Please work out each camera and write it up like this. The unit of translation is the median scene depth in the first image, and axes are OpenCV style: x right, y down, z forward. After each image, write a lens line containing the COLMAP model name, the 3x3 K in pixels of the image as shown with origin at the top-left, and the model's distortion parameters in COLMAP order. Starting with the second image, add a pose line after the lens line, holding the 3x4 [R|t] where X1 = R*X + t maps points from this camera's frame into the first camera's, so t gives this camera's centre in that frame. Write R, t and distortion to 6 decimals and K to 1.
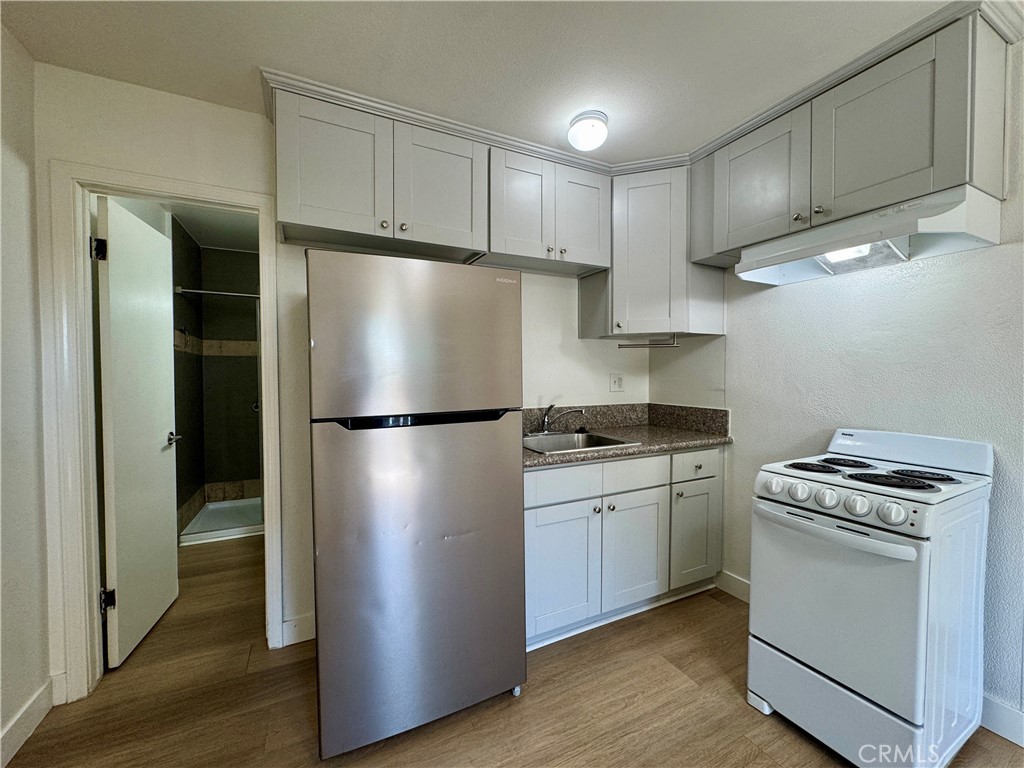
lens RADIAL K [[409.4, 0, 516.5], [0, 409.4, 386.5], [0, 0, 1]] dist [-0.001709, -0.000159]
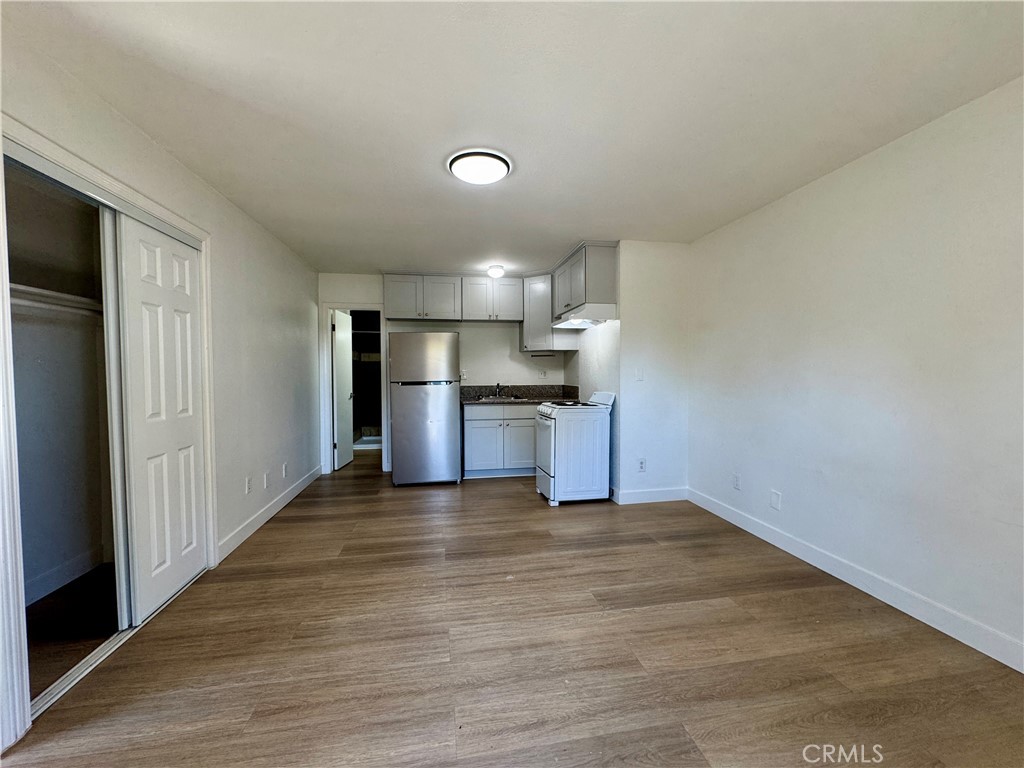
lens RADIAL K [[409.4, 0, 515.3], [0, 409.4, 386.5], [0, 0, 1]] dist [-0.001709, -0.000159]
pose [[0.958718, 0.008749, -0.284224, 1.022947], [-0.009007, 0.999959, 0.000398, 0.076601], [0.284215, 0.002178, 0.958758, -1.377279]]
